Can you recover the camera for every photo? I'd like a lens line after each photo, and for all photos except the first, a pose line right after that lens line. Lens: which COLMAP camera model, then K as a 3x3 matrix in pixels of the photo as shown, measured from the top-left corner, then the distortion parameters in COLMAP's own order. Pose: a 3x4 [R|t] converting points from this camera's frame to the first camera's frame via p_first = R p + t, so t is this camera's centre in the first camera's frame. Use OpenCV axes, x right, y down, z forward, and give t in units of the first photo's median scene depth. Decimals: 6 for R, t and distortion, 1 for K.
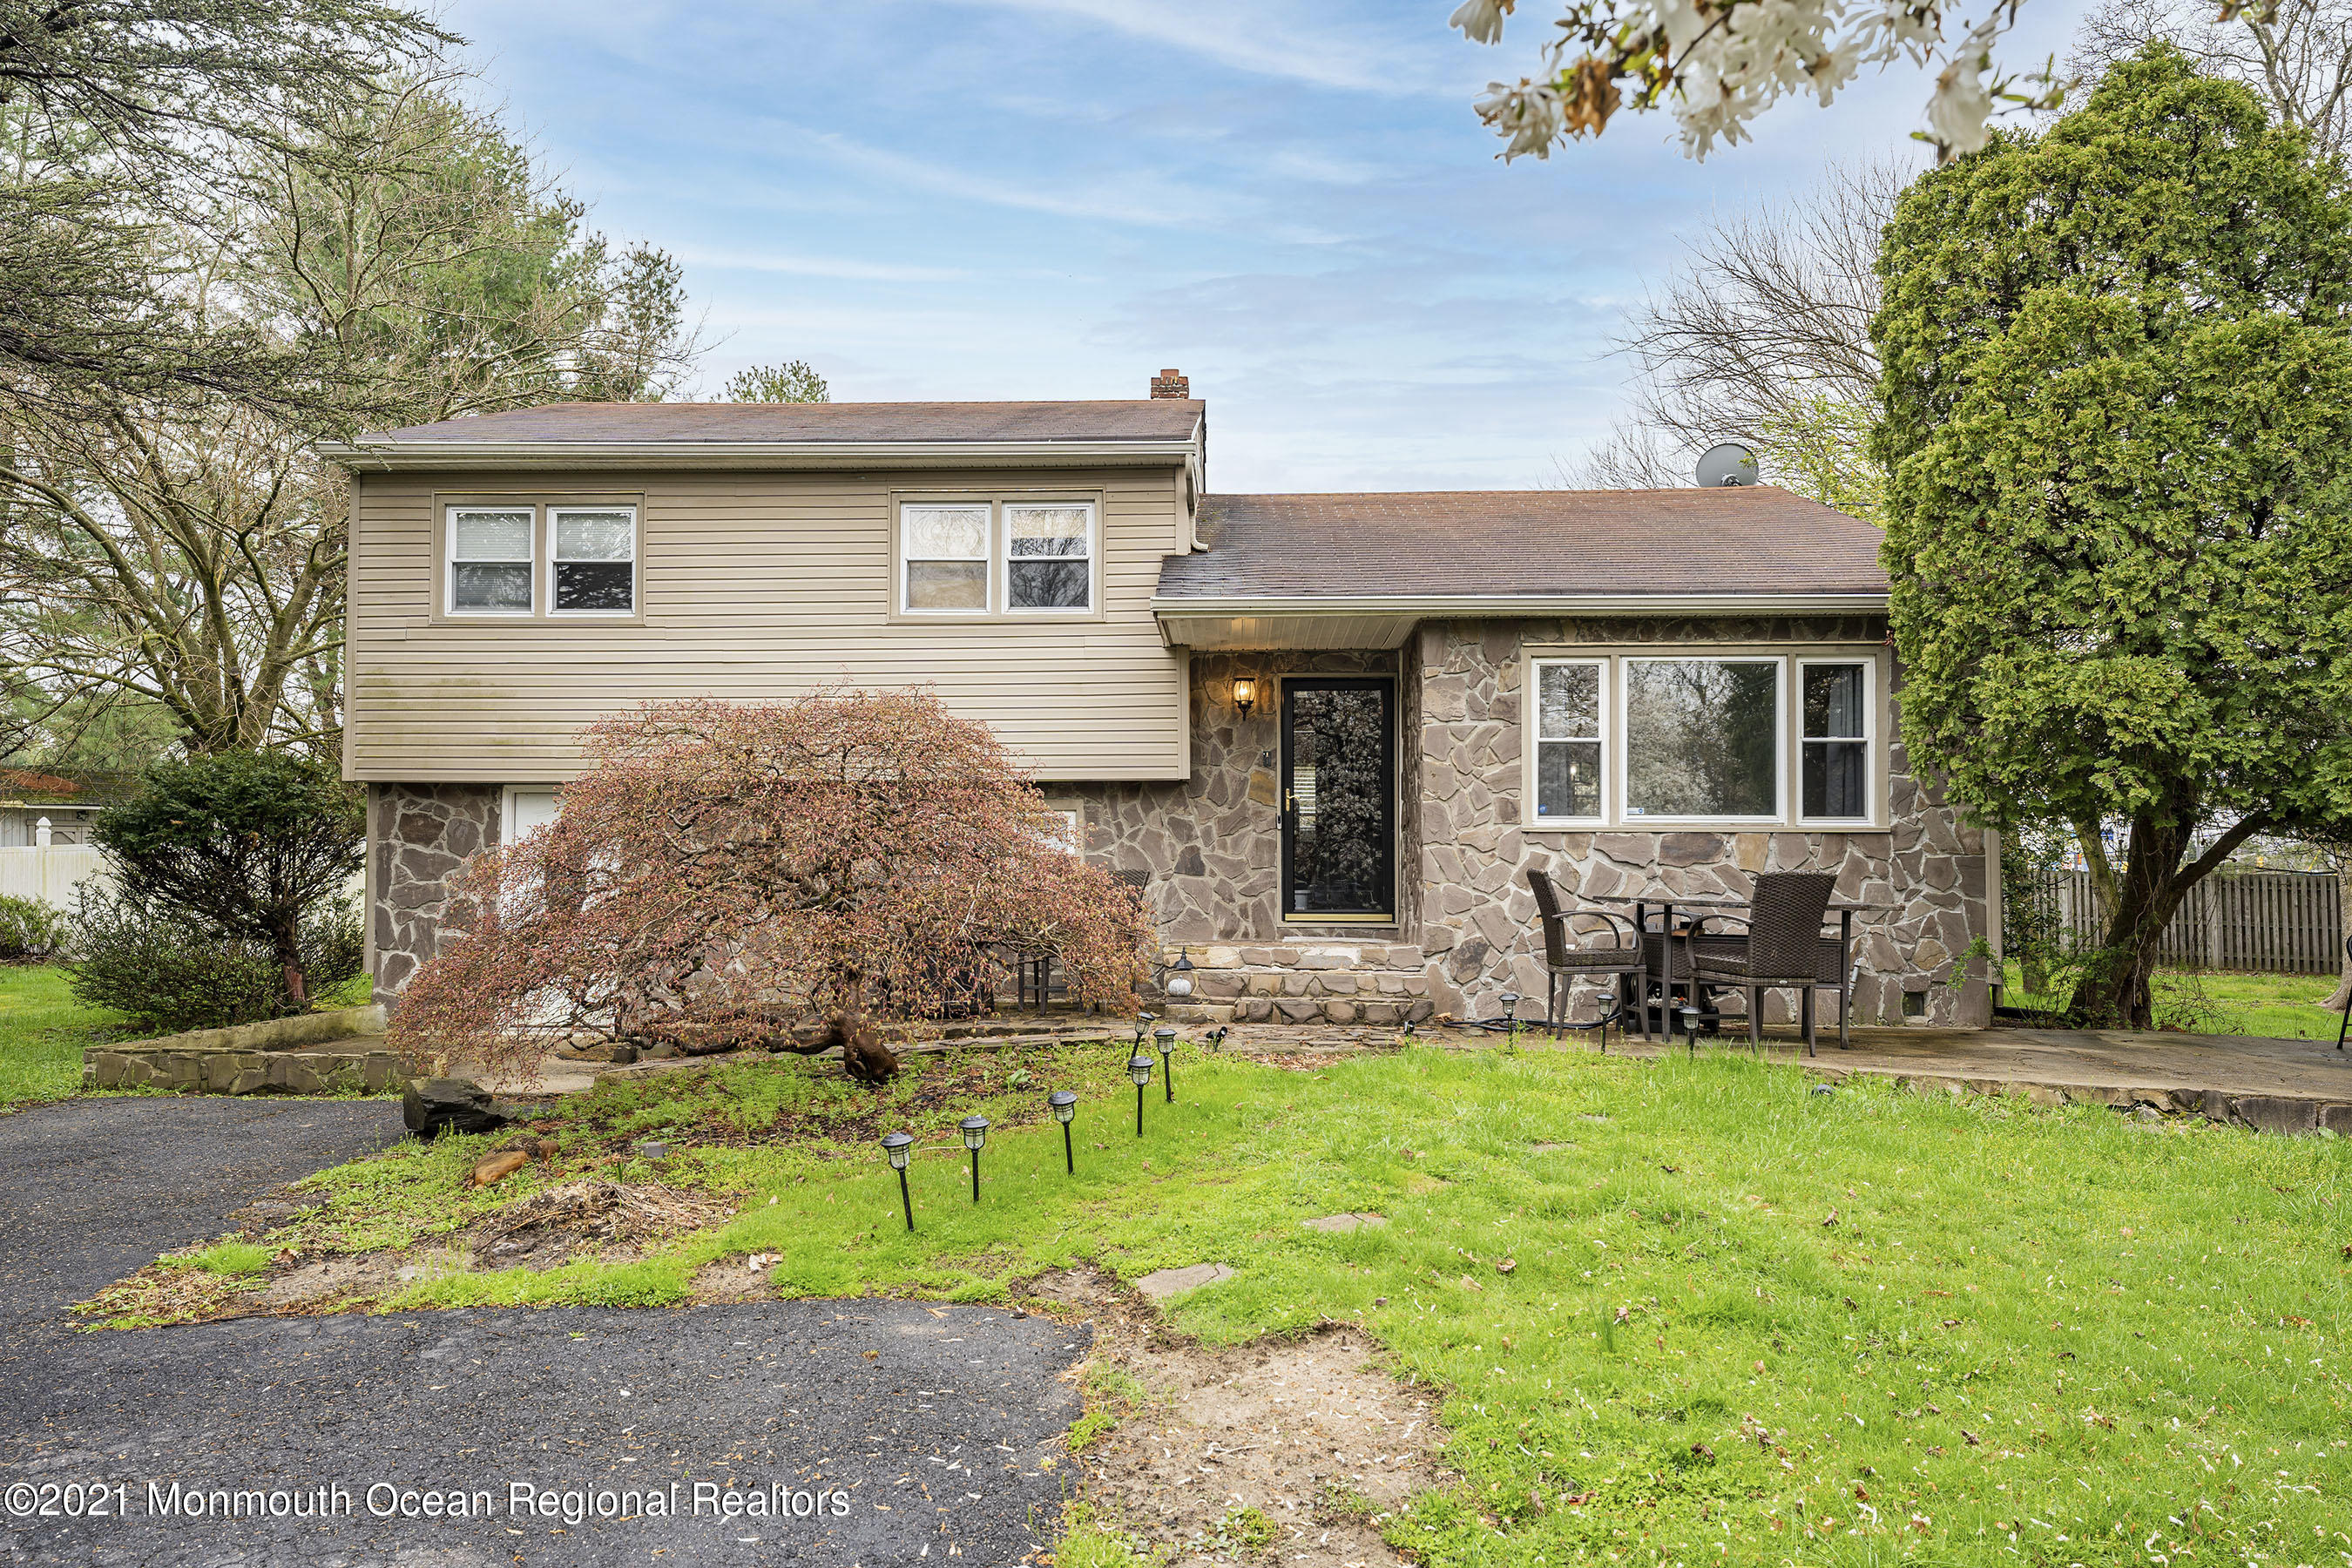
lens RADIAL K [[1490.6, 0, 1176.0], [0, 1490.6, 784.0], [0, 0, 1]] dist [0.003081, -0.002956]
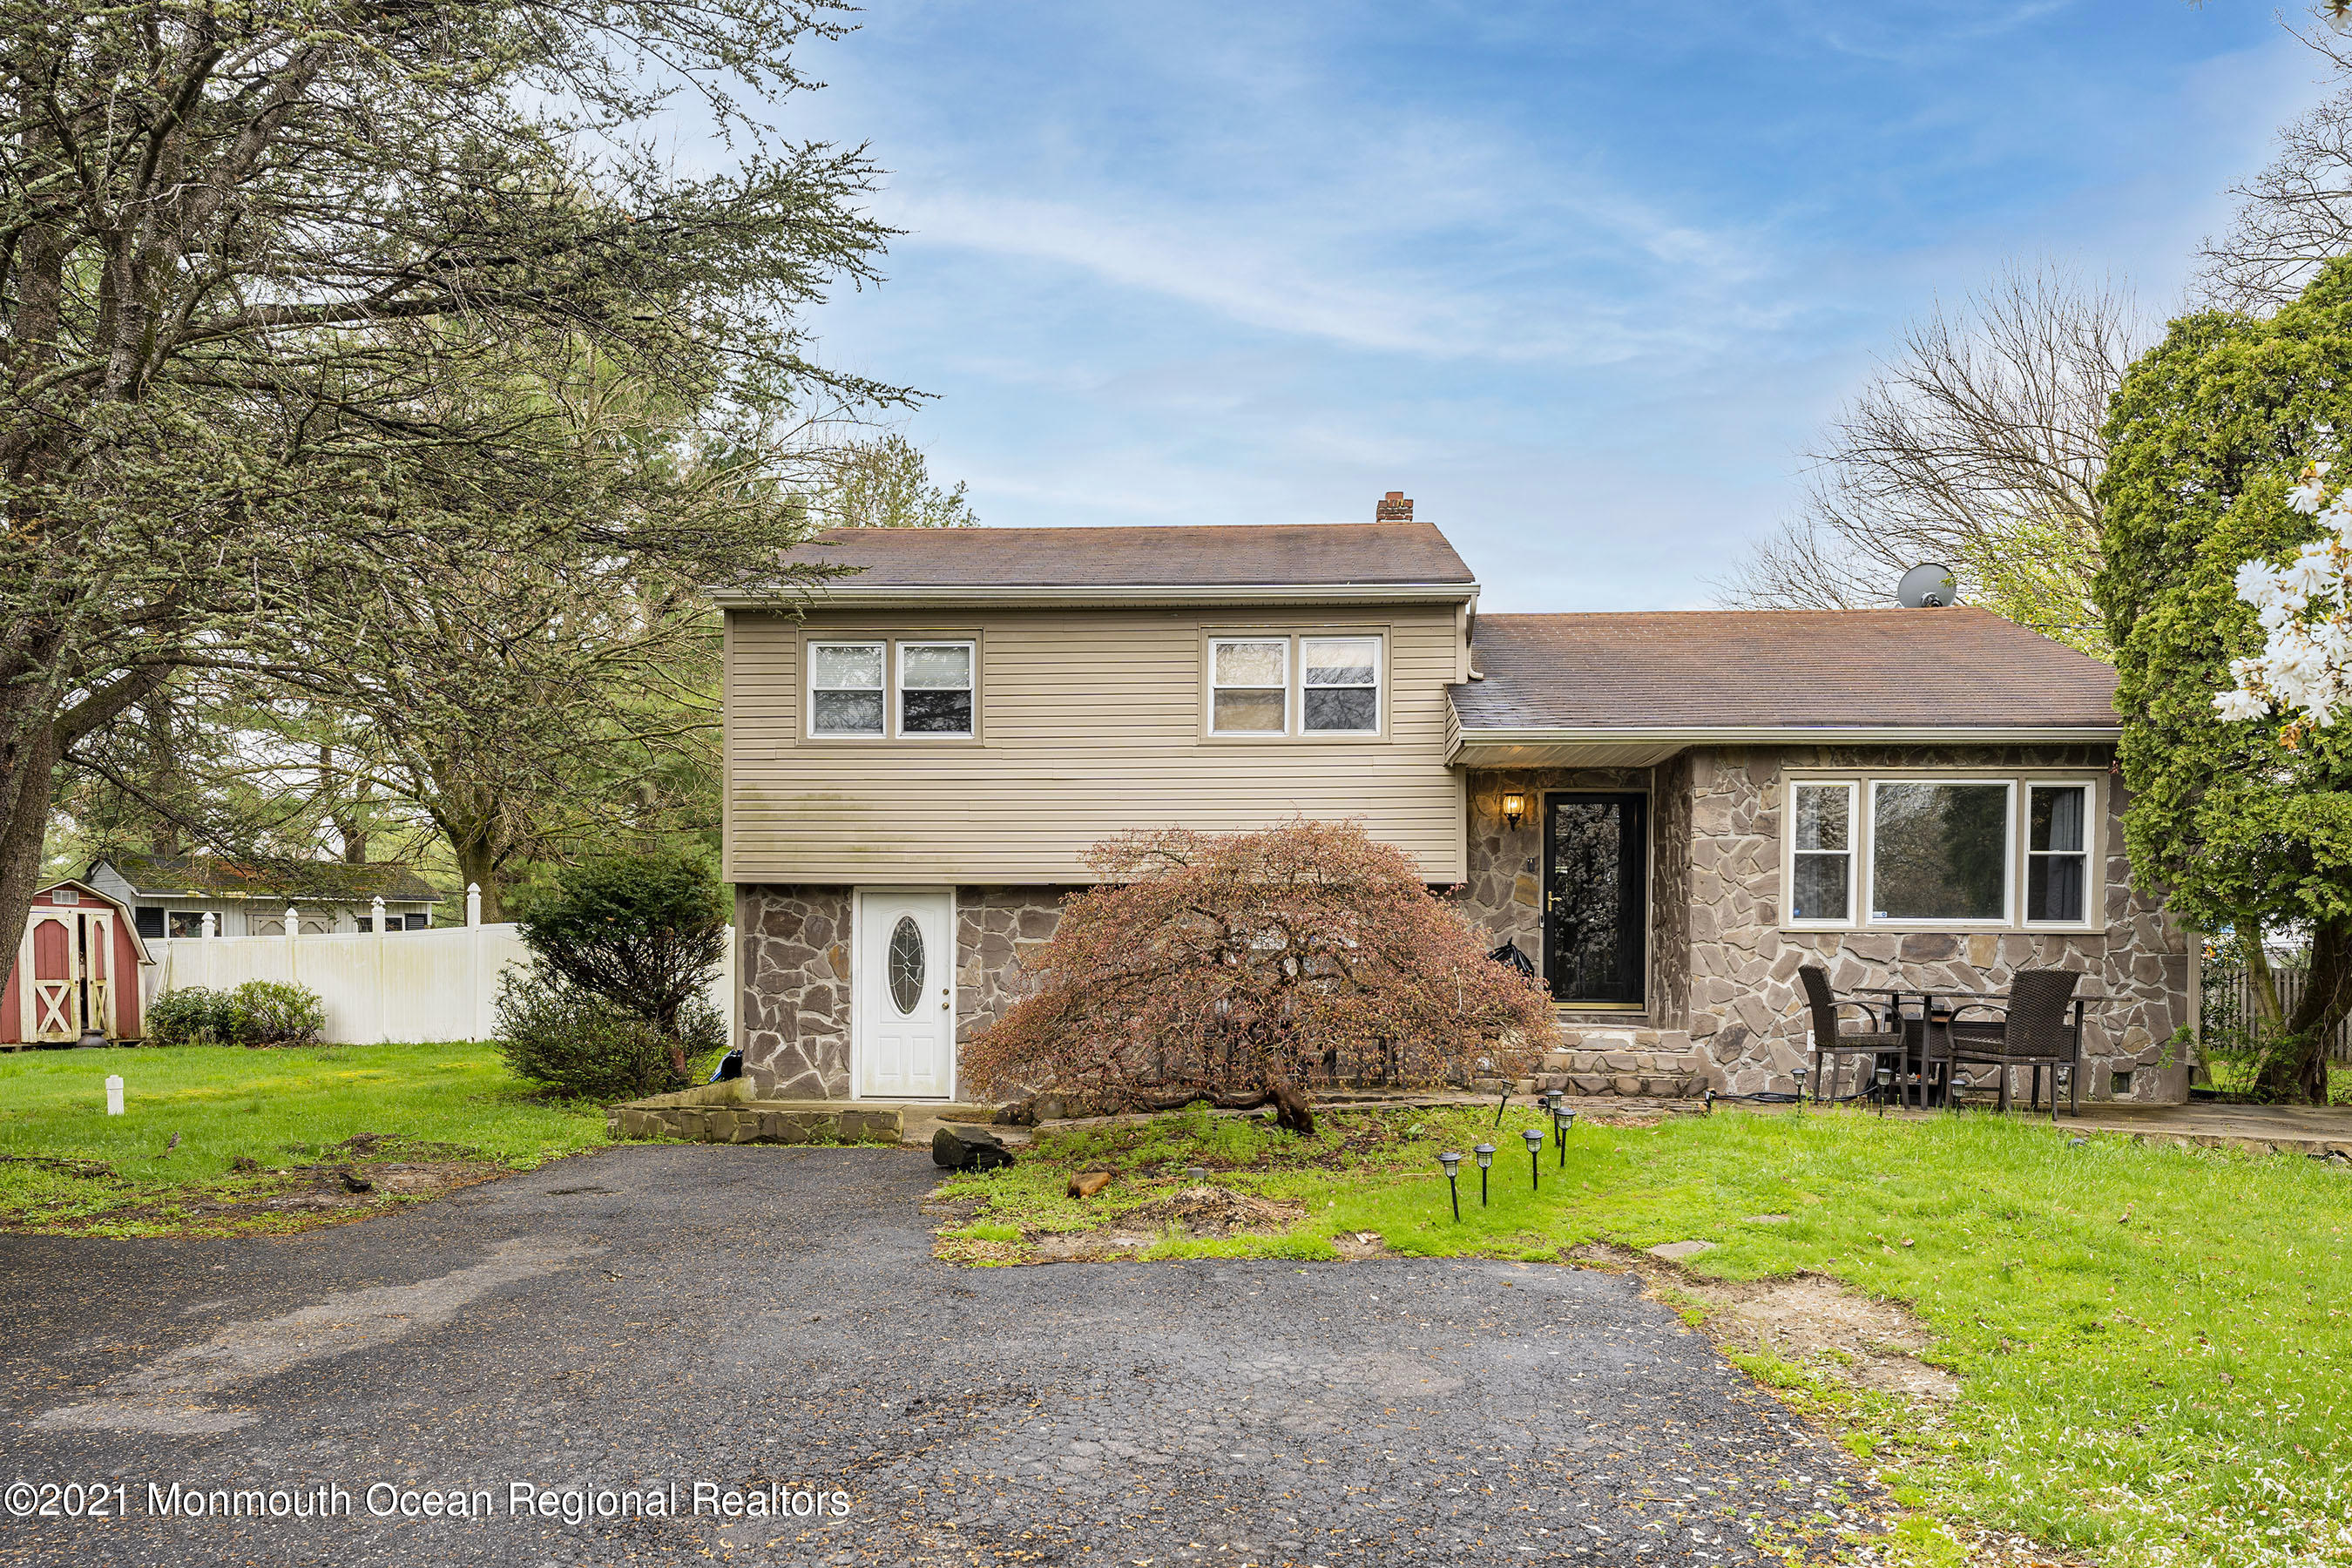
lens RADIAL K [[1584.0, 0, 1173.8], [0, 1584.0, 949.5], [0, 0, 1]] dist [-0.012583, -0.002489]
pose [[0.999286, 0.004341, -0.037531, -0.190084], [-0.002398, 0.998662, 0.051662, -0.016607], [0.037705, -0.051535, 0.997959, -0.237408]]
